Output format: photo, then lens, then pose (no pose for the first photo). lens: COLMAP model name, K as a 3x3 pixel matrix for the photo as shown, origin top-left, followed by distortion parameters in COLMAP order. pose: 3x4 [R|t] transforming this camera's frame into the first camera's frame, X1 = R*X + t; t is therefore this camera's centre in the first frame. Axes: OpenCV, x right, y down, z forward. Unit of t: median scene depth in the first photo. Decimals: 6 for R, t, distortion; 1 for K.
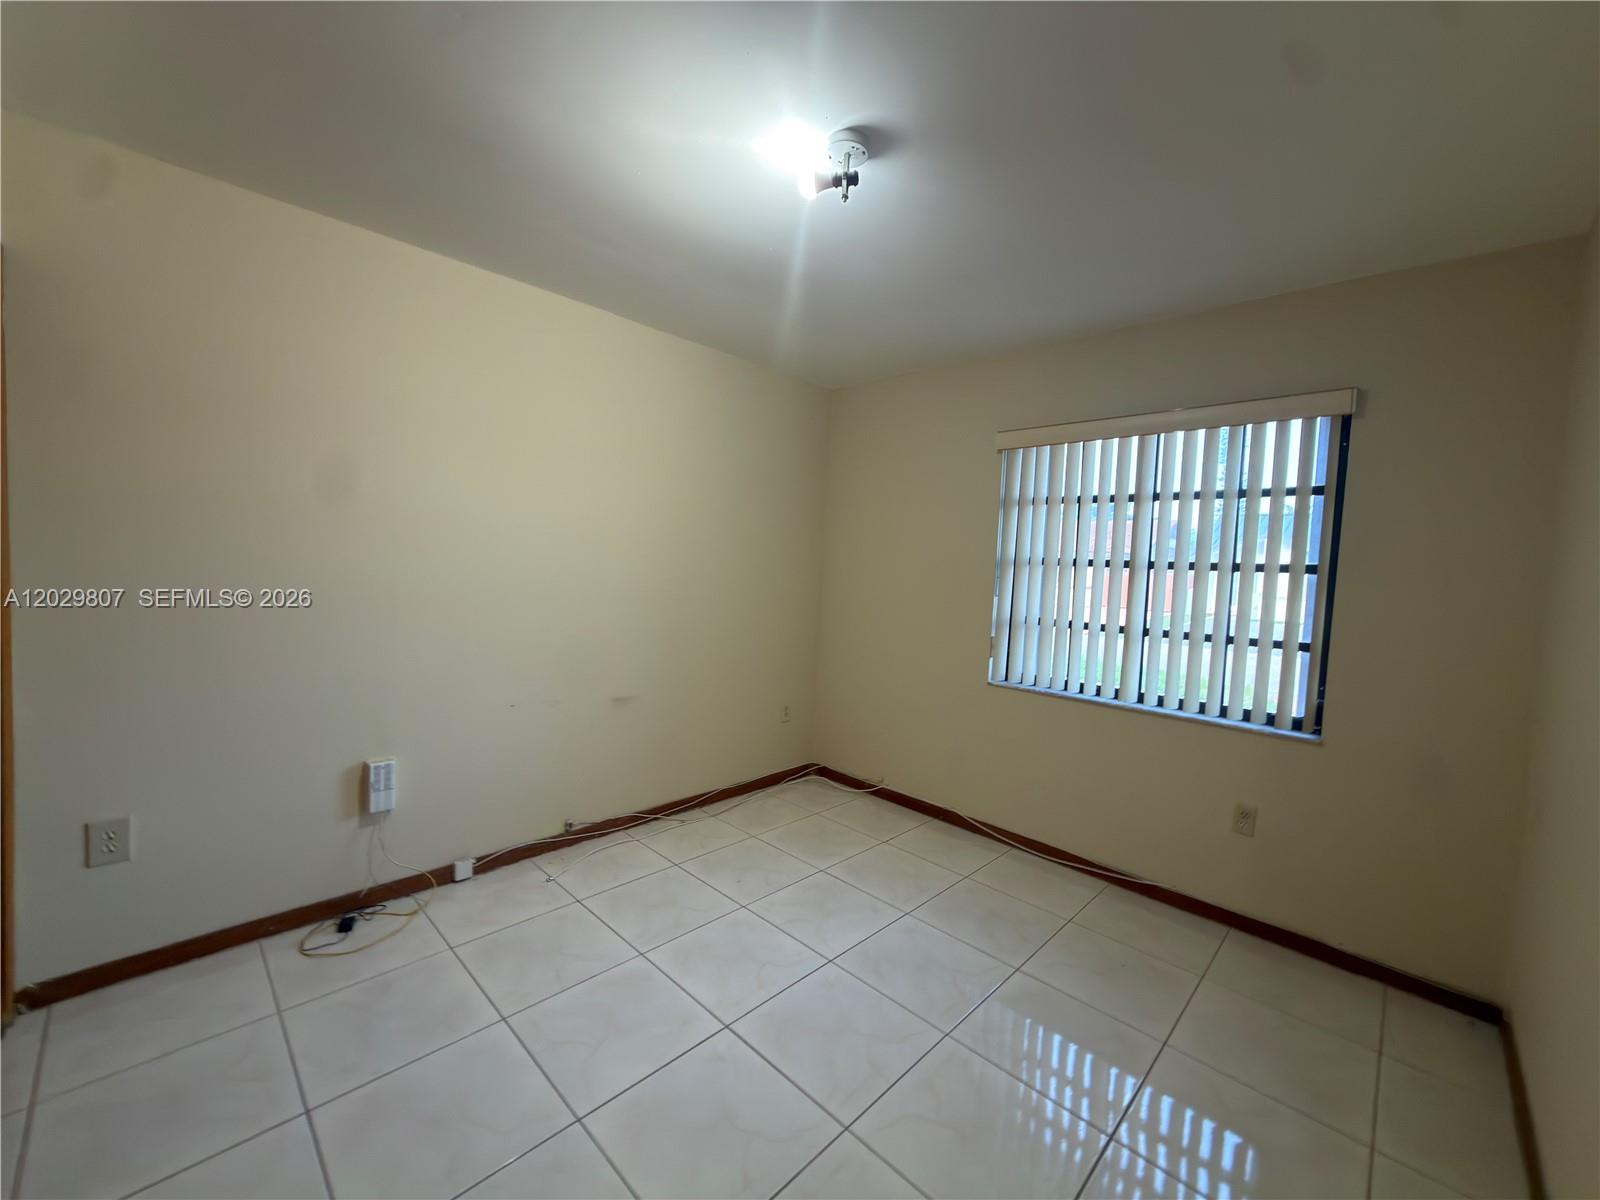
lens RADIAL K [[636.1, 0, 800.0], [0, 636.1, 600.0], [0, 0, 1]] dist [0.001929, -0.000495]
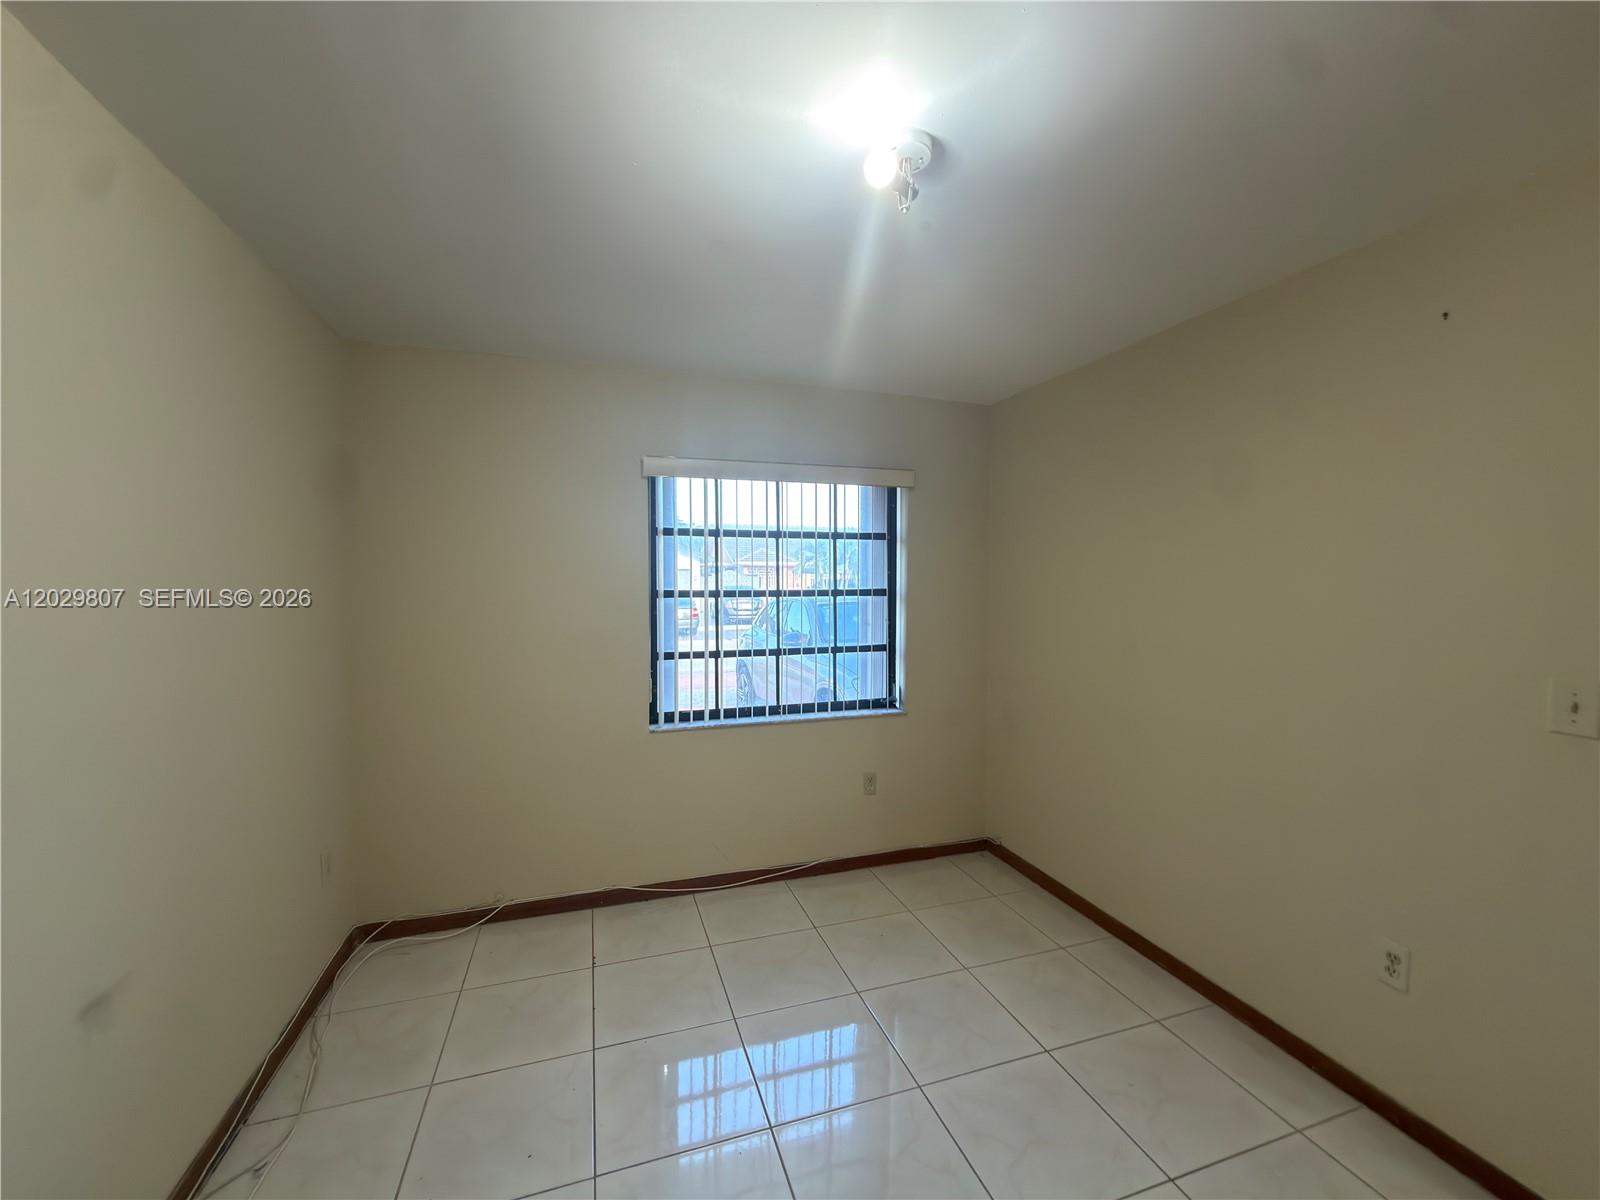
lens RADIAL K [[647.8, 0, 800.0], [0, 647.8, 600.0], [0, 0, 1]] dist [-0.019914, -0.000061]
pose [[0.443205, -0.055189, 0.894720, -0.555416], [0.075811, 0.996835, 0.023934, -0.079620], [-0.893209, 0.057222, 0.445987, 0.511740]]
